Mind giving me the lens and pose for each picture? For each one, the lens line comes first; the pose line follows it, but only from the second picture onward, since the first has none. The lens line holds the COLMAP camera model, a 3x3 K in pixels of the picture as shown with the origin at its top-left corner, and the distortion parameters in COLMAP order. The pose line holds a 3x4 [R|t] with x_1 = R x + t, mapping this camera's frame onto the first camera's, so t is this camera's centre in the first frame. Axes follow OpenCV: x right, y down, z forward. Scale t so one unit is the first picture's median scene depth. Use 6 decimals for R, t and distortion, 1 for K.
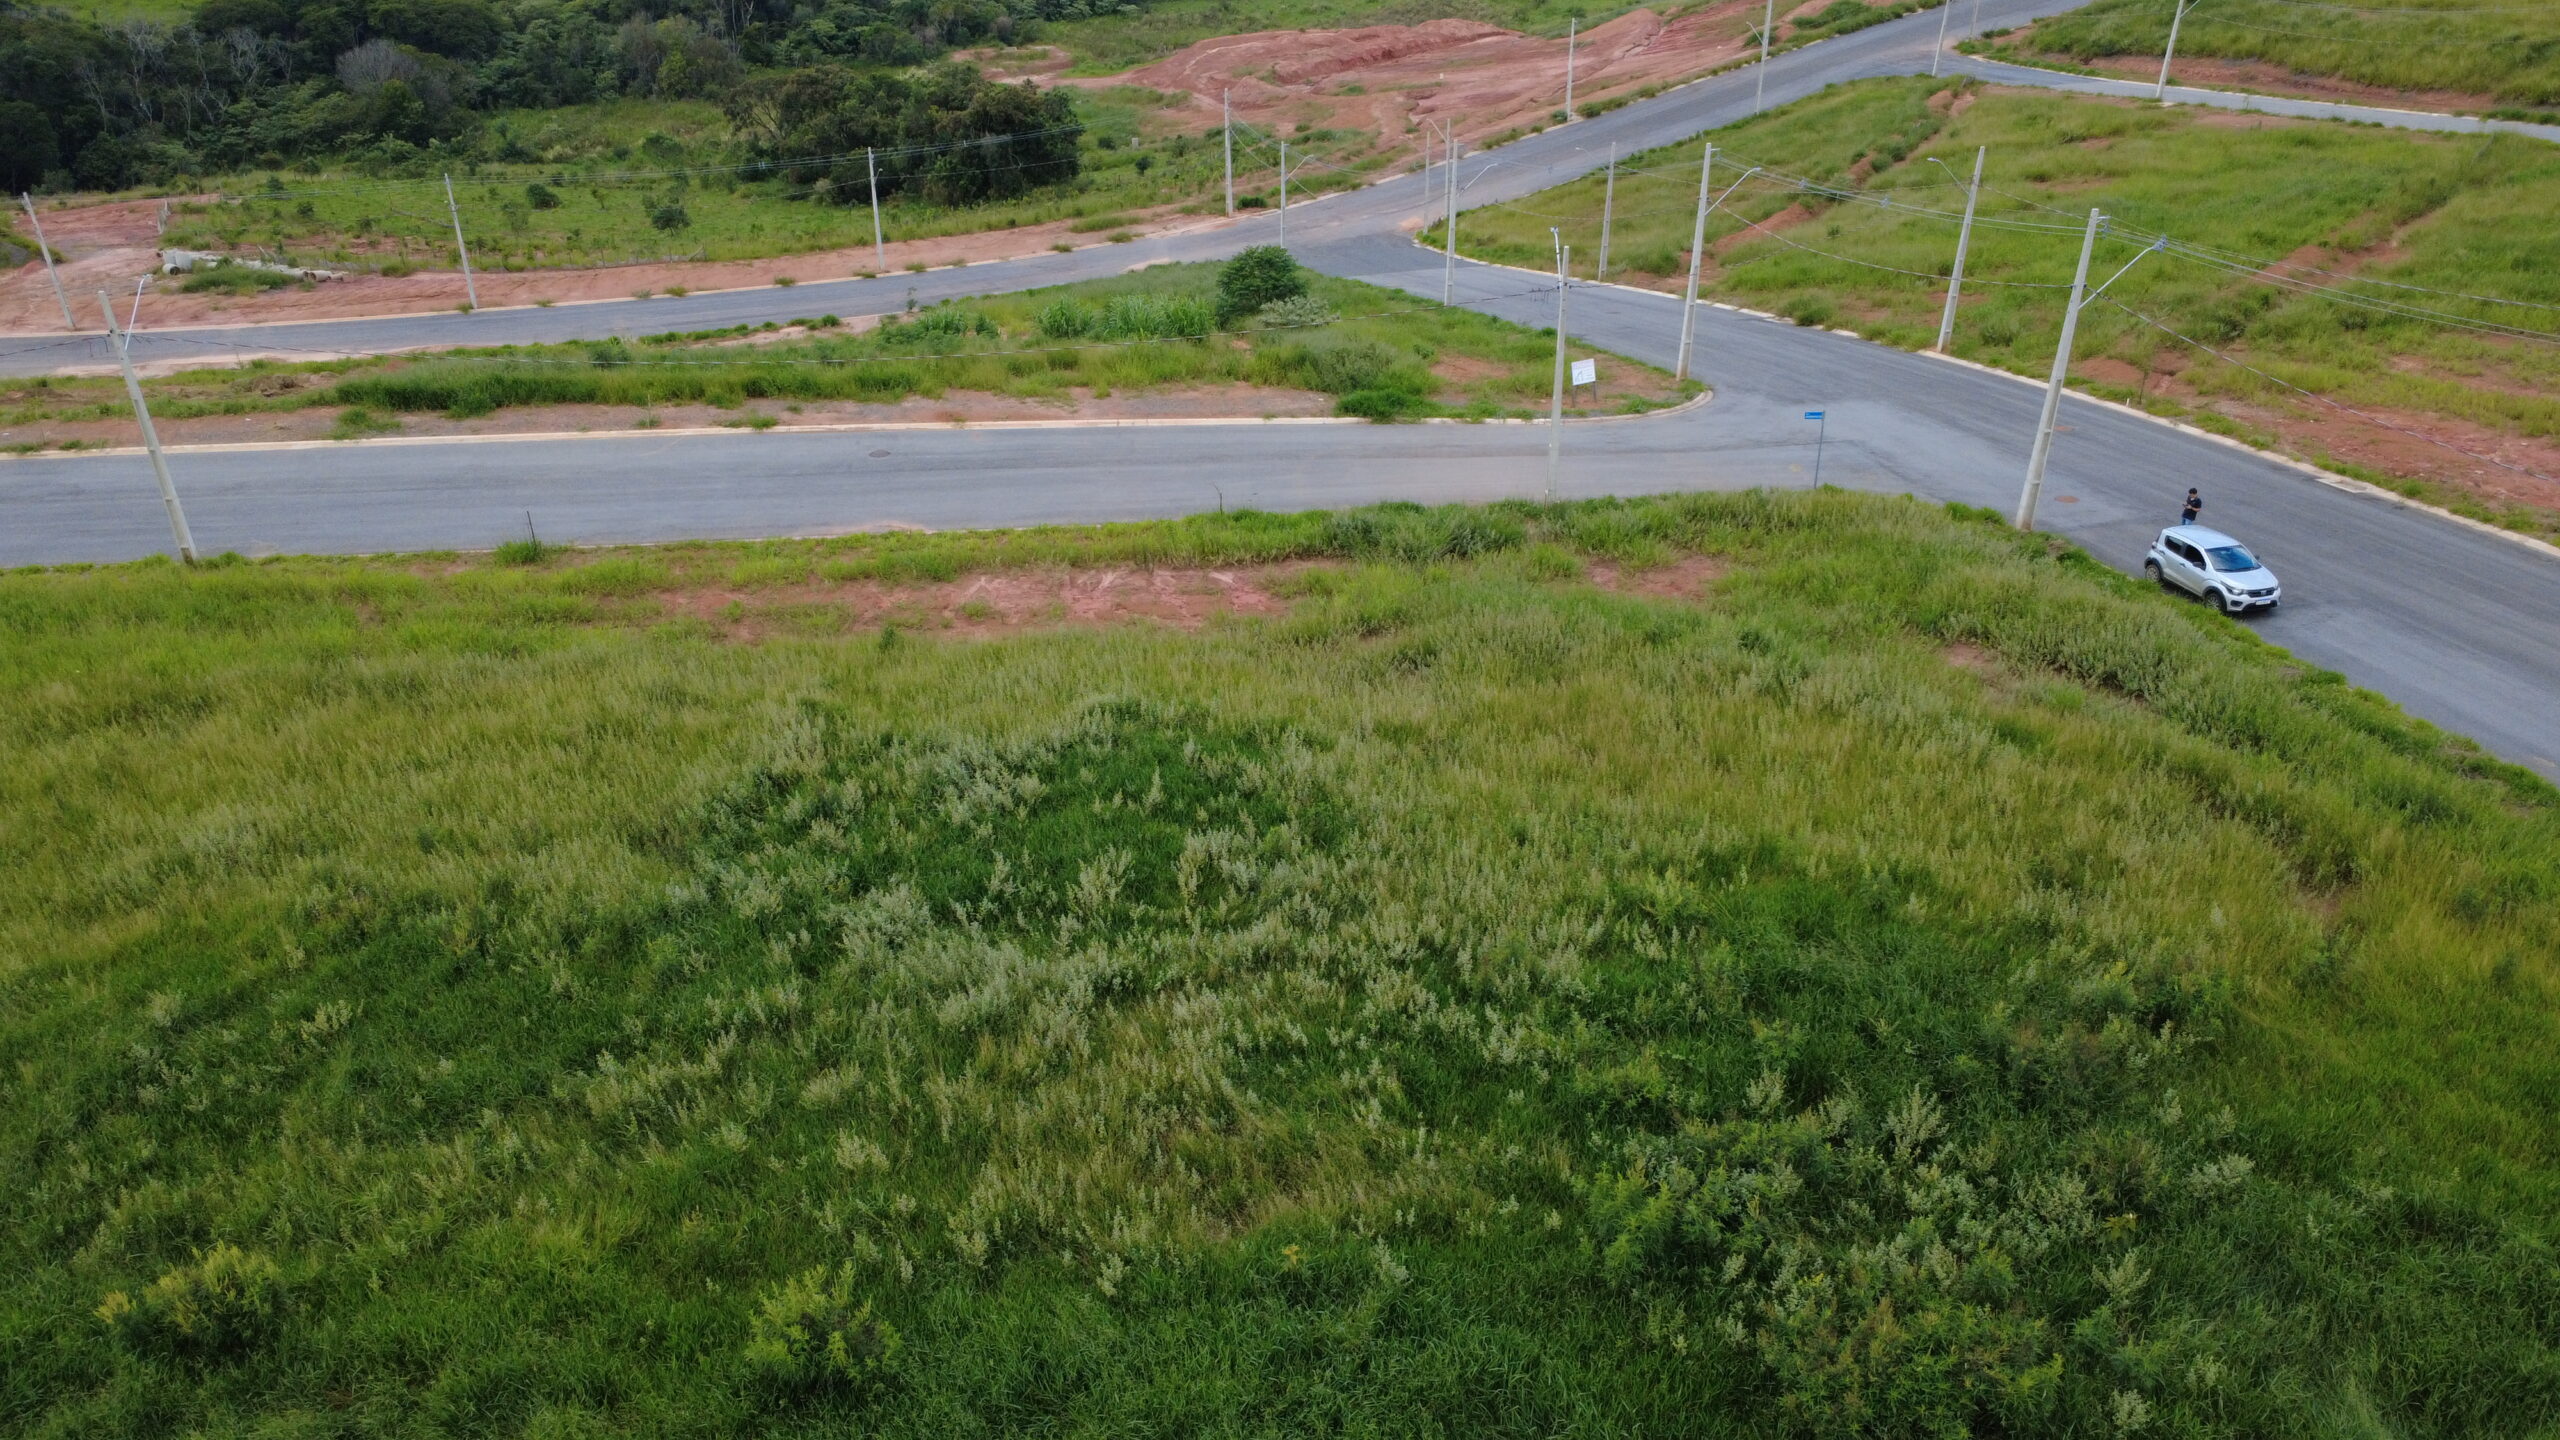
lens RADIAL K [[1861.9, 0, 1280.0], [0, 1861.9, 720.0], [0, 0, 1]] dist [-0.001213, 0.000064]
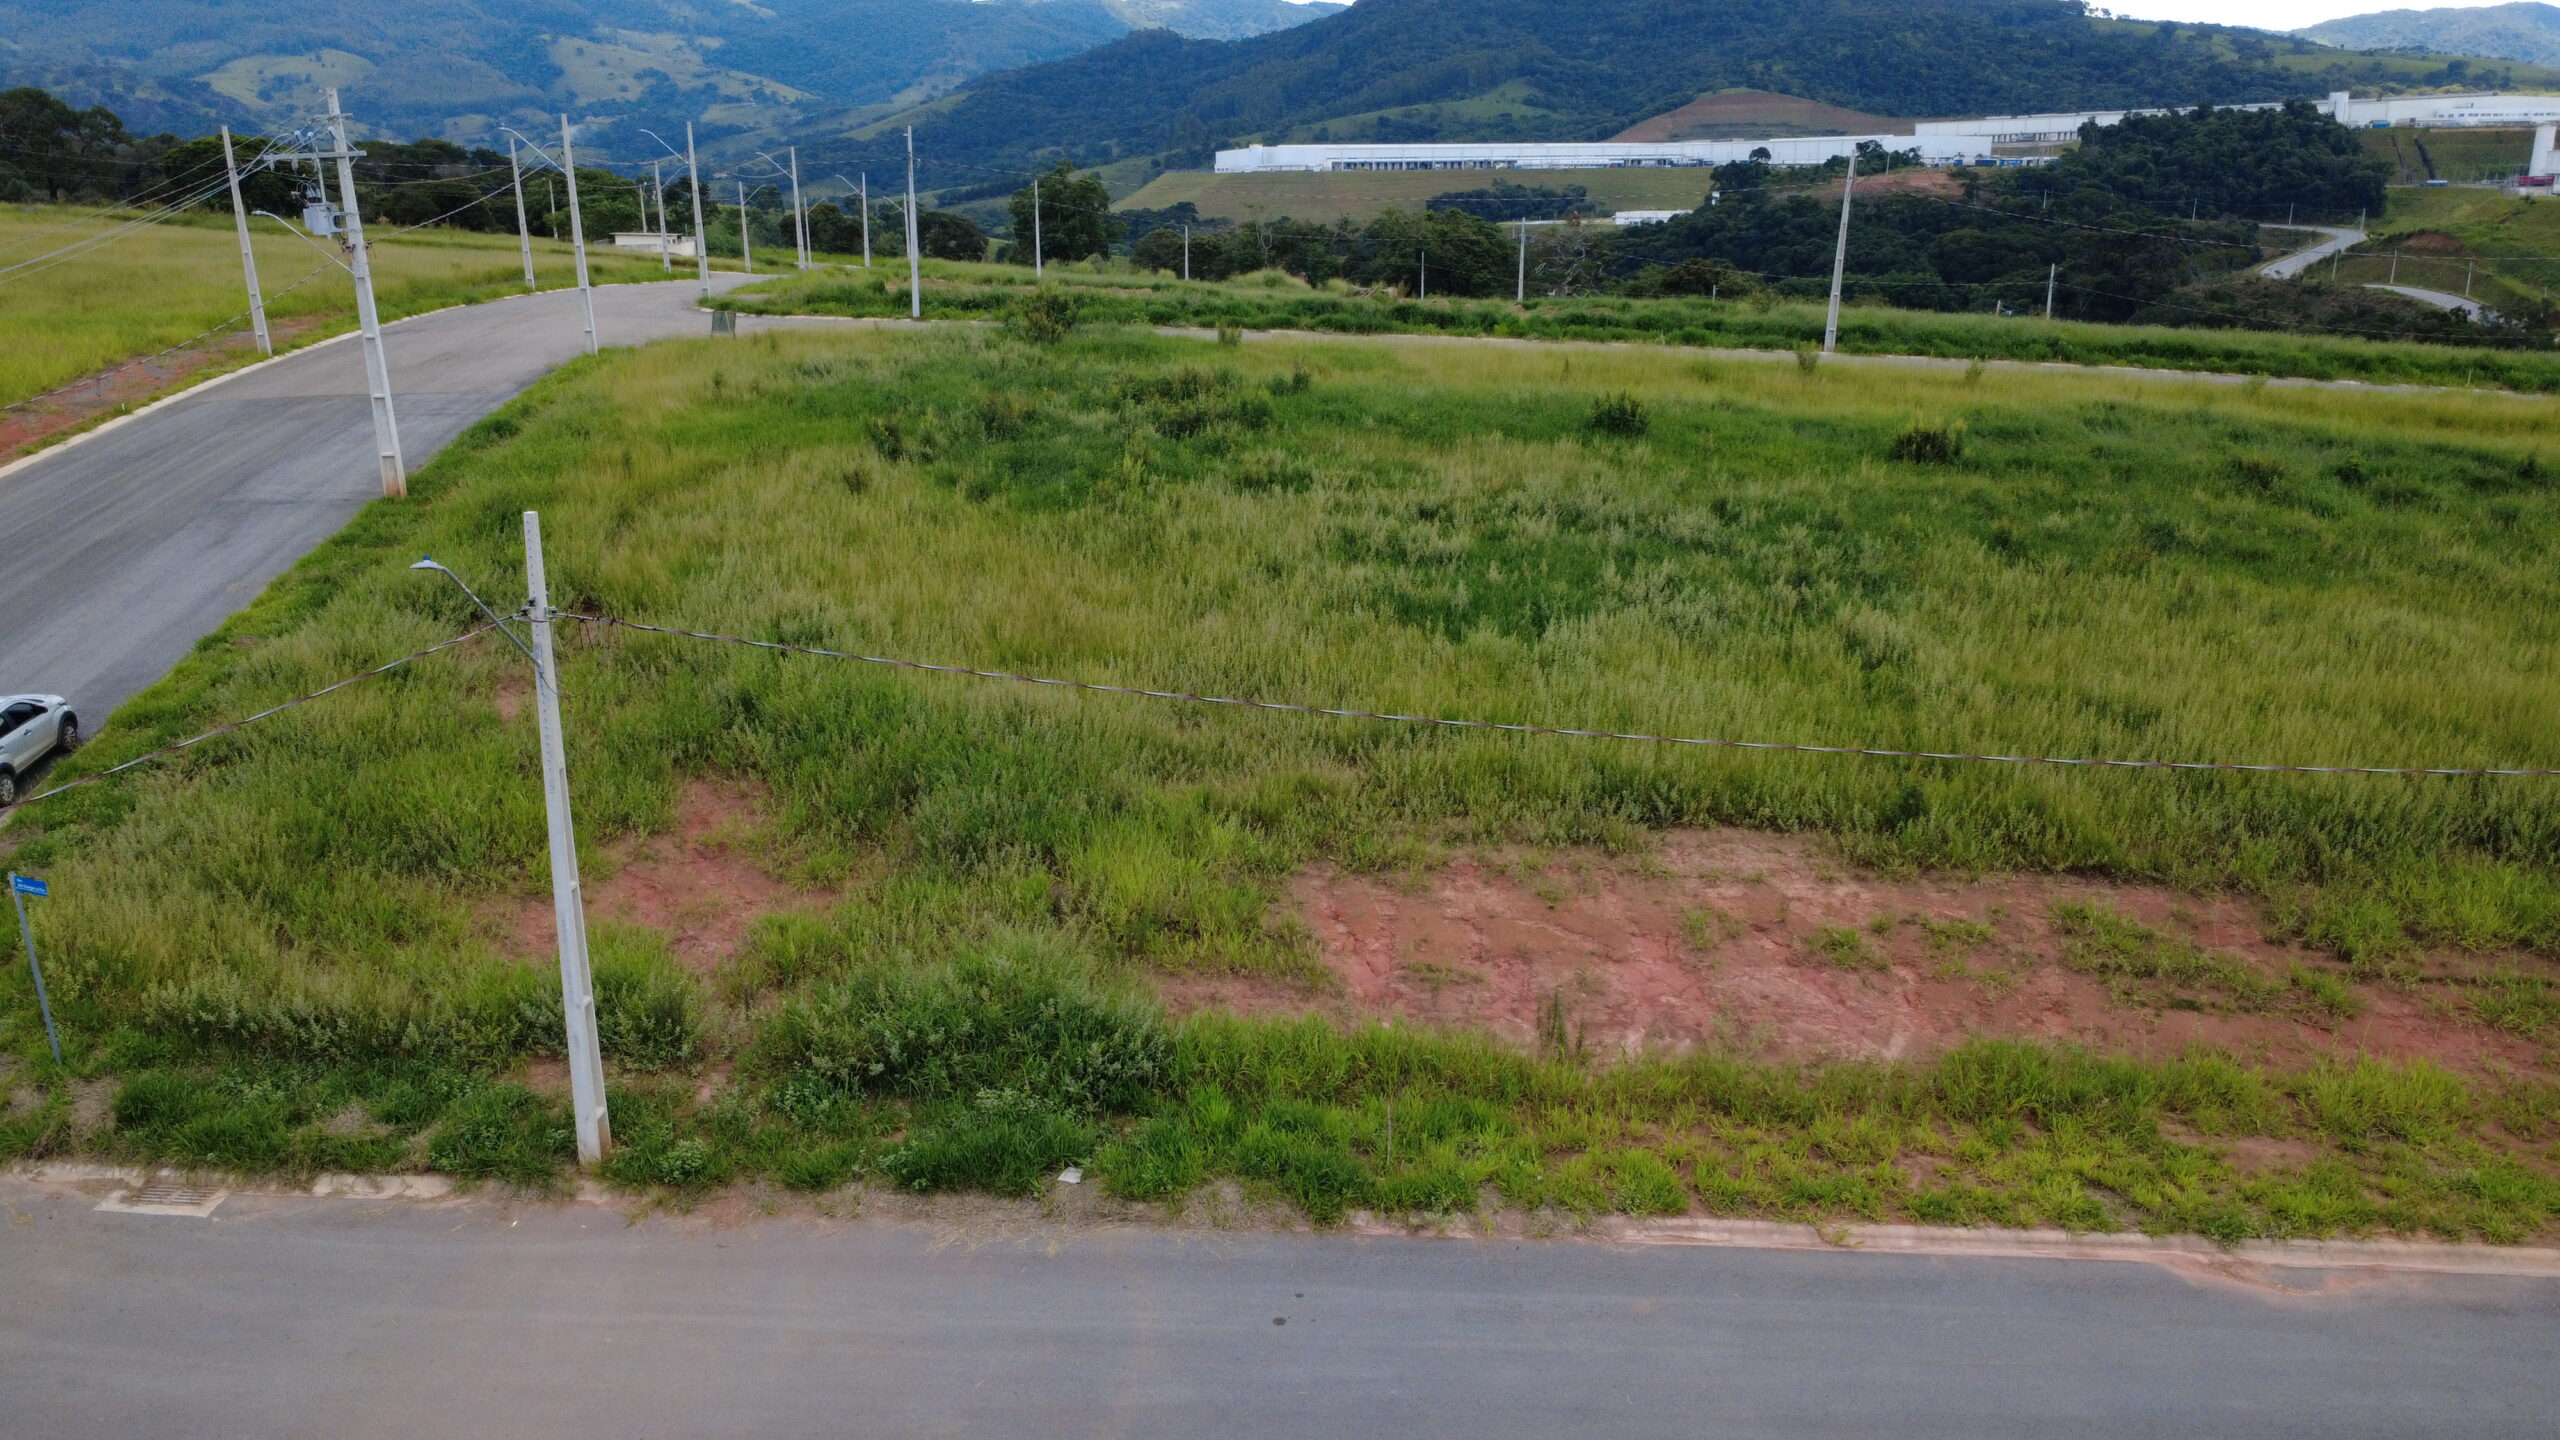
lens RADIAL K [[1861.9, 0, 1280.0], [0, 1861.9, 720.0], [0, 0, 1]] dist [-0.001213, 0.000064]
pose [[-0.993093, -0.024825, 0.114676, -0.024633], [0.068088, 0.674034, 0.735556, -0.218842], [-0.095555, 0.738283, -0.667688, 0.559798]]
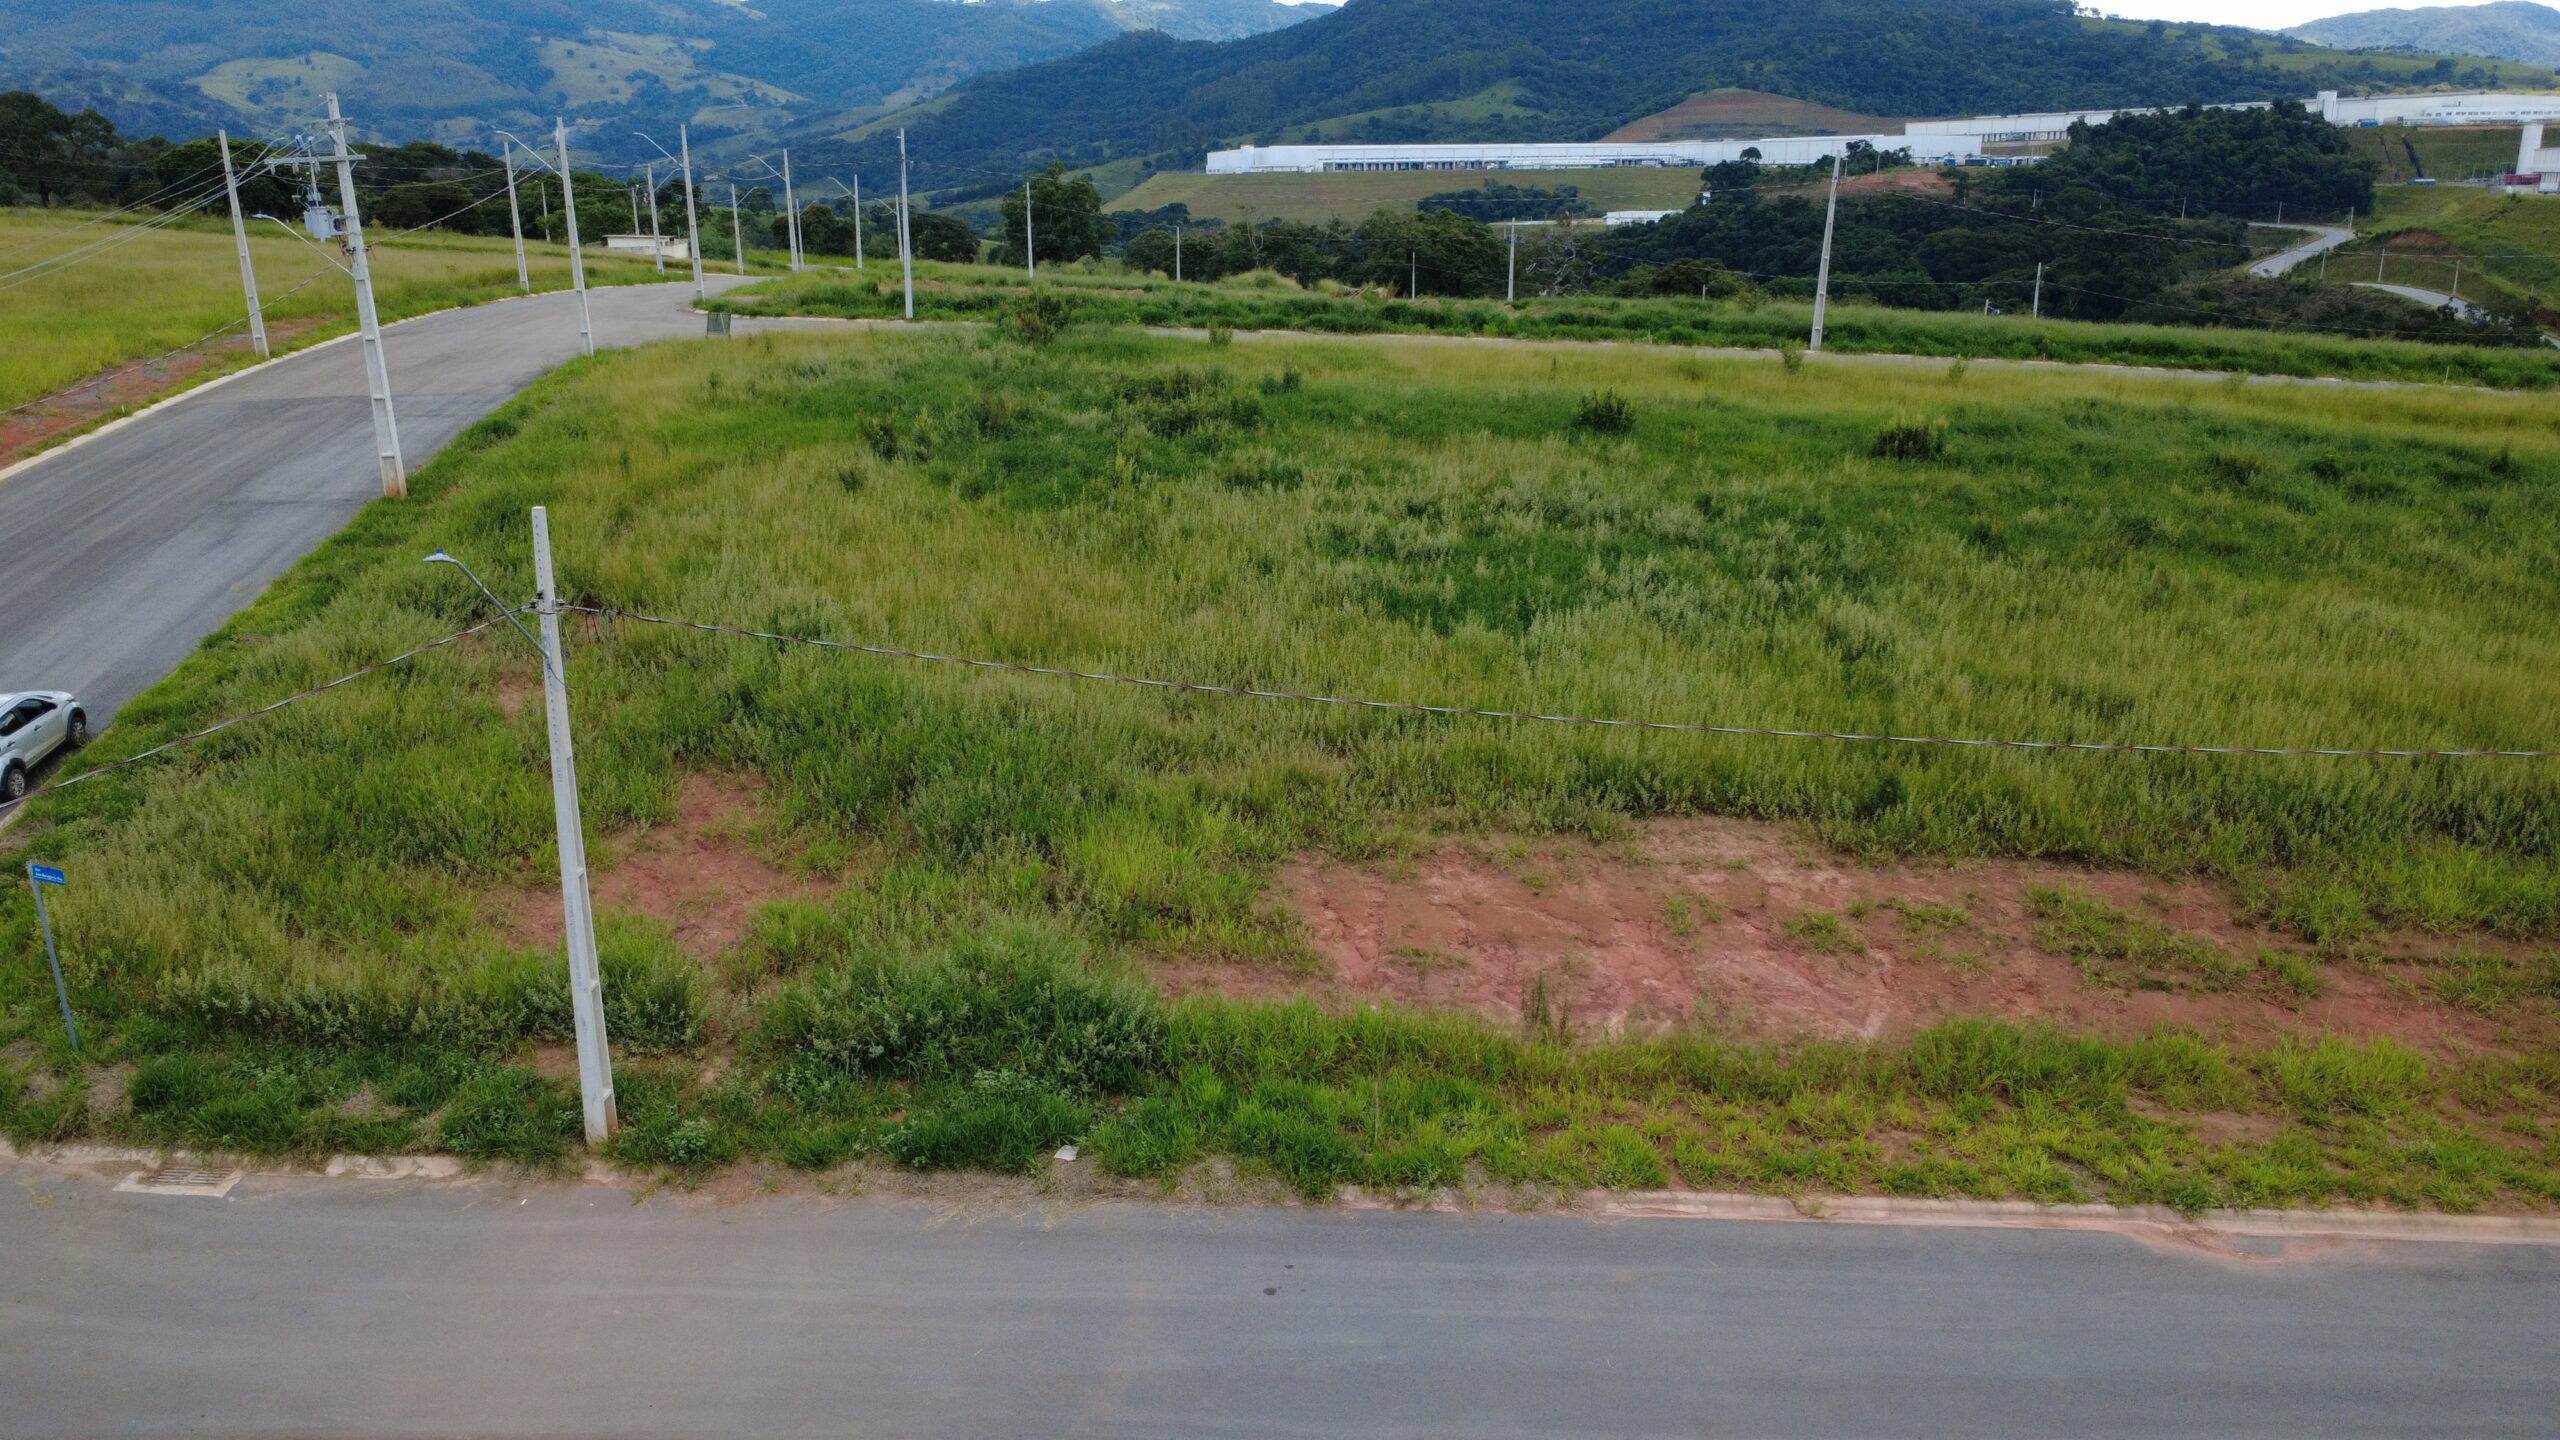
lens RADIAL K [[1861.9, 0, 1280.0], [0, 1861.9, 720.0], [0, 0, 1]] dist [-0.001213, 0.000064]
pose [[-0.993576, -0.021589, 0.111089, -0.025637], [0.067587, 0.674137, 0.735508, -0.221546], [-0.090768, 0.738291, -0.668347, 0.563969]]
